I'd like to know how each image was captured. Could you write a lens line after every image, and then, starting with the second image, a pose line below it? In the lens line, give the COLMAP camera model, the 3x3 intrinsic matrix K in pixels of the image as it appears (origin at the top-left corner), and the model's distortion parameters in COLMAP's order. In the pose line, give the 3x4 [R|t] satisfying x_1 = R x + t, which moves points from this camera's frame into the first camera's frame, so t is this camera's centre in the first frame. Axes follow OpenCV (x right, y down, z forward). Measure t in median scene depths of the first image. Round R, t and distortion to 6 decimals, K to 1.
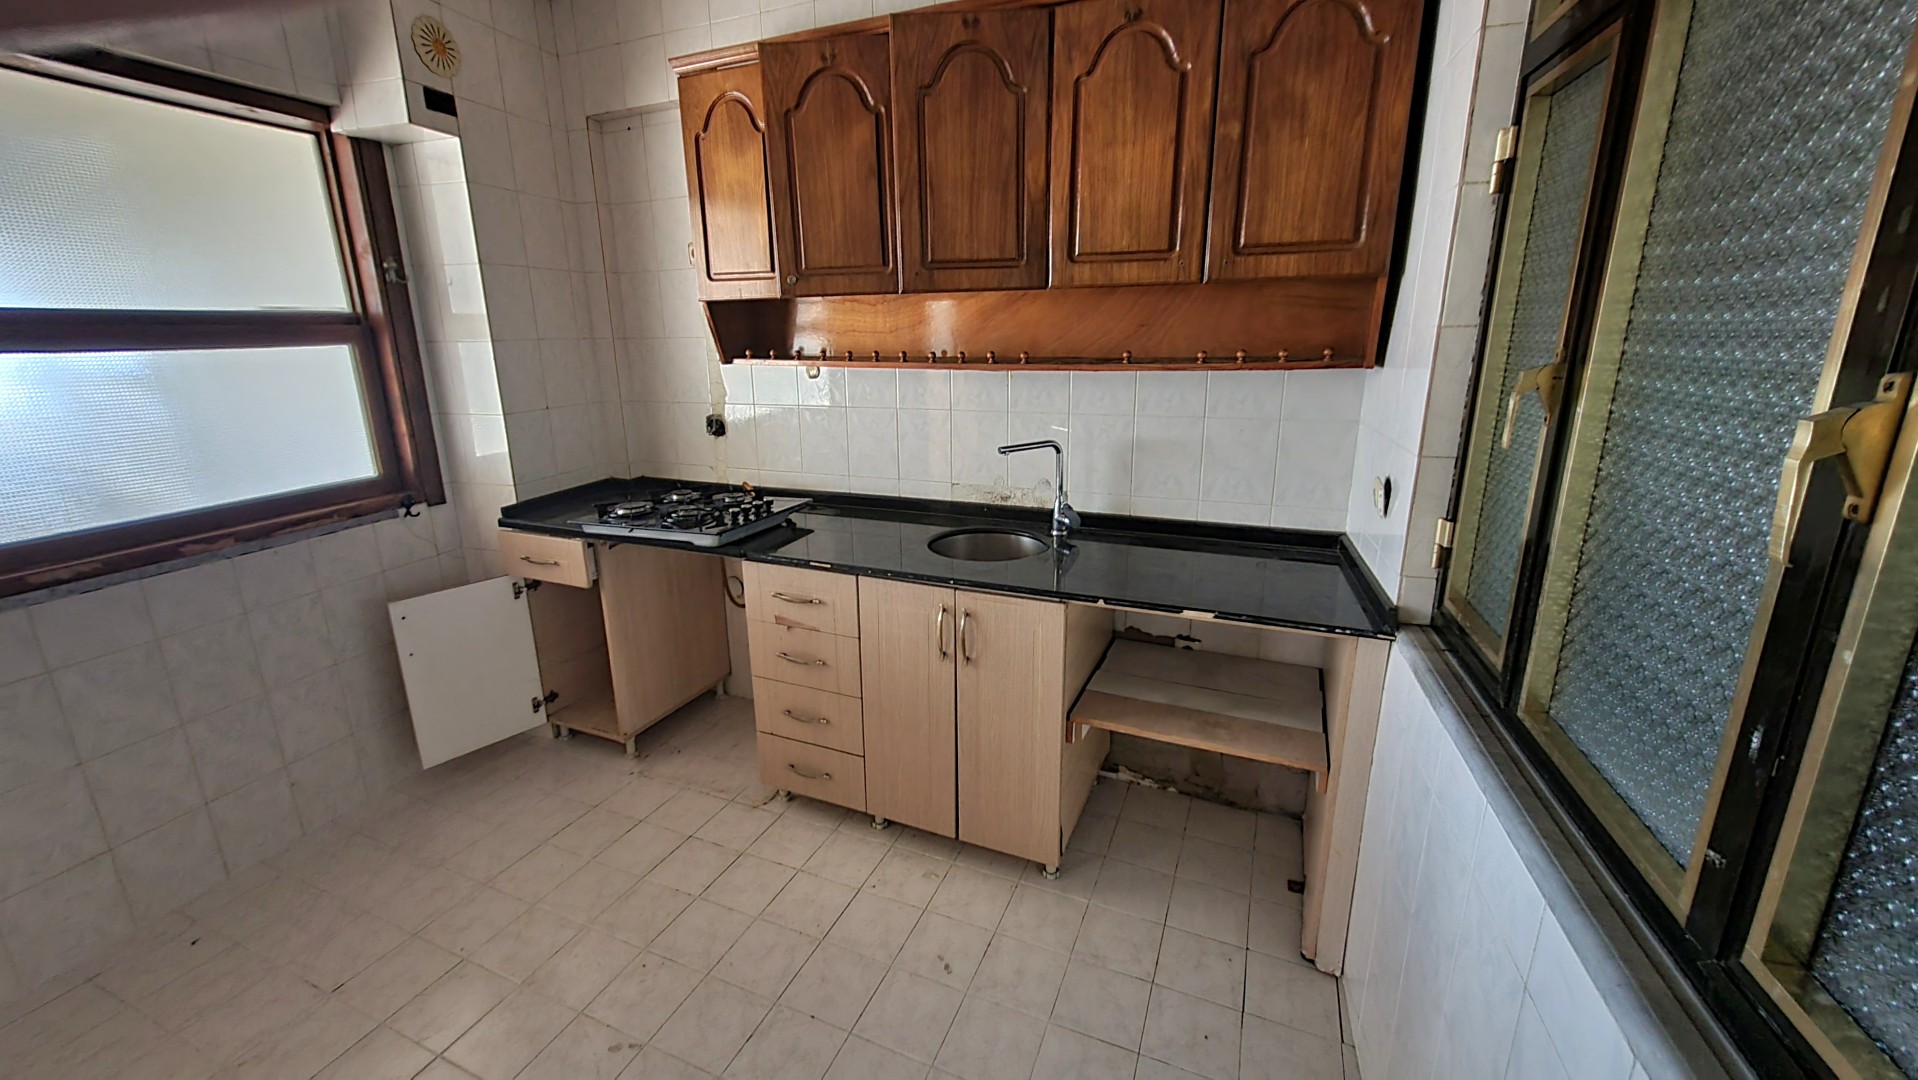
lens RADIAL K [[754.5, 0, 961.8], [0, 754.5, 542.7], [0, 0, 1]] dist [-0.000535, -0.001805]
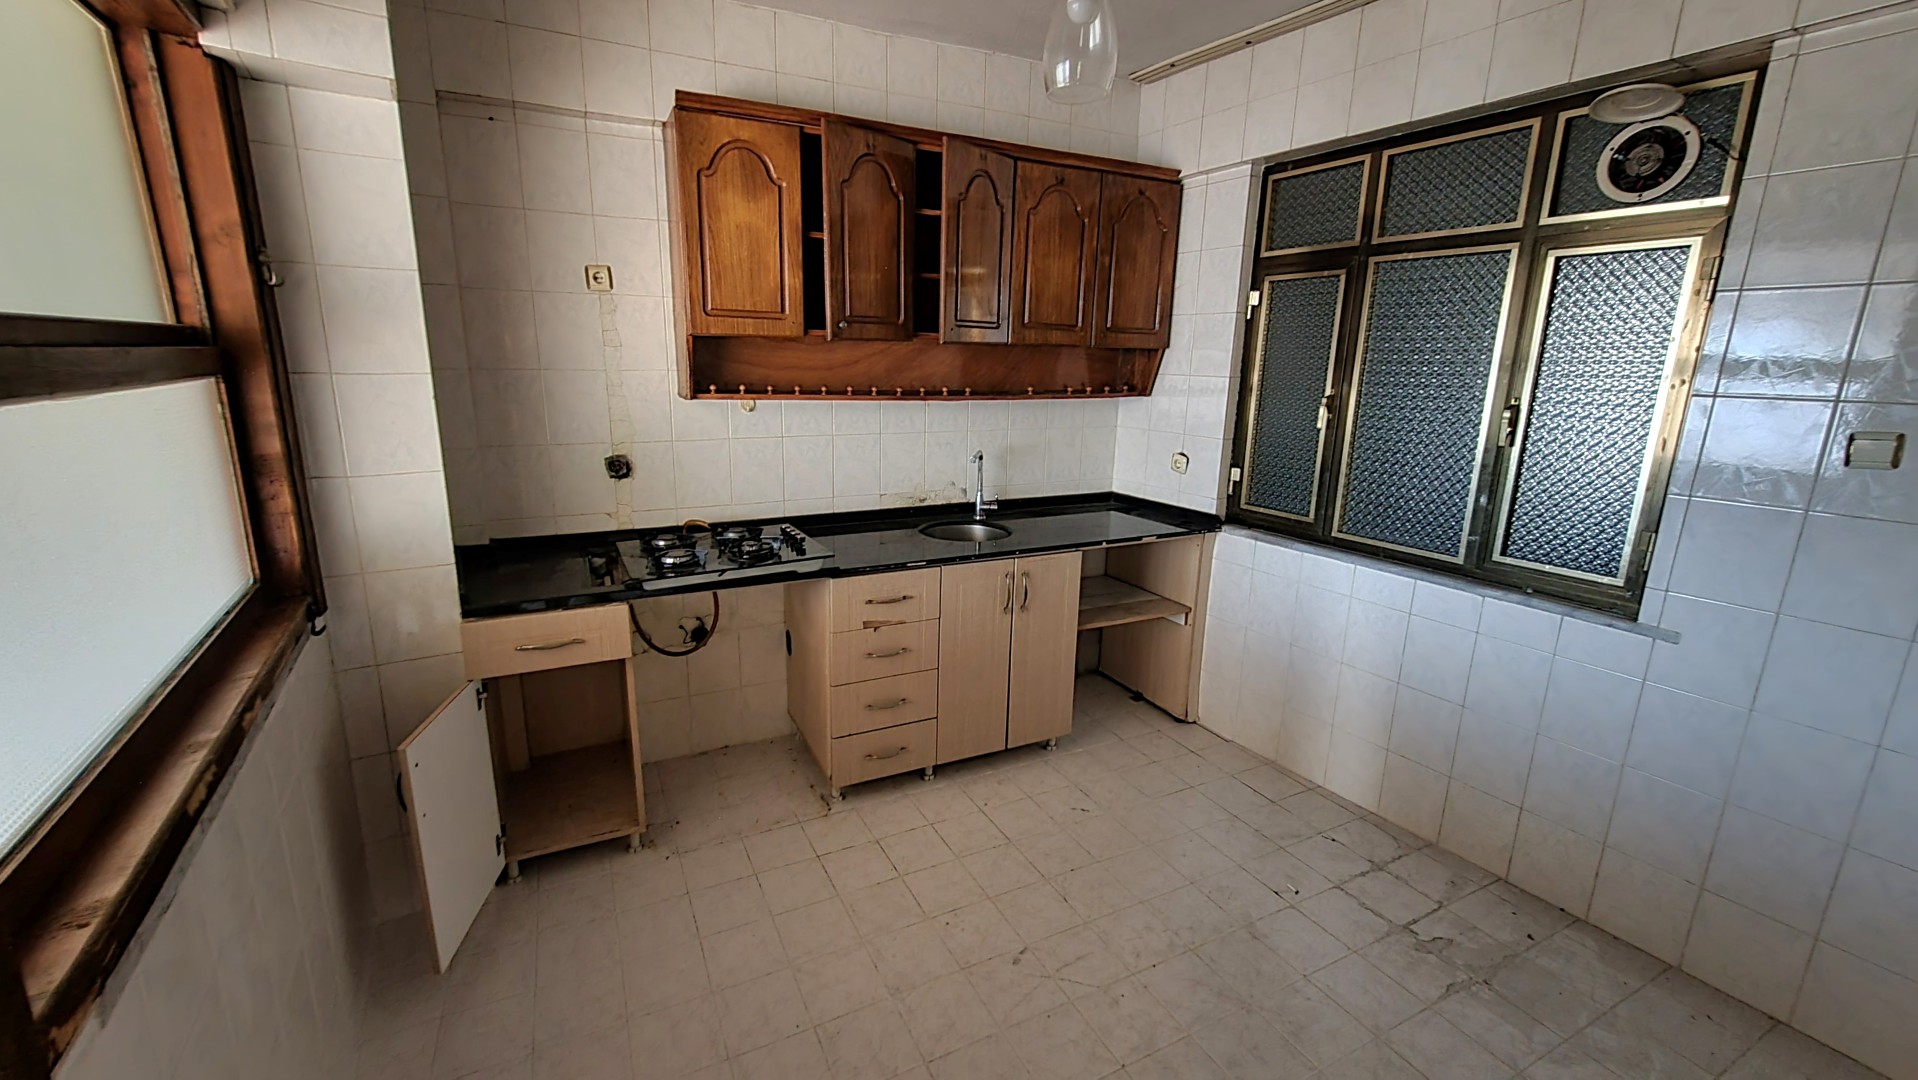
lens RADIAL K [[754.5, 0, 910.9], [0, 754.5, 548.7], [0, 0, 1]] dist [-0.000535, -0.001805]
pose [[0.652567, -0.160586, 0.740519, -1.003520], [0.180495, 0.982097, 0.053916, -0.056228], [-0.735920, 0.098476, 0.669869, 0.182986]]
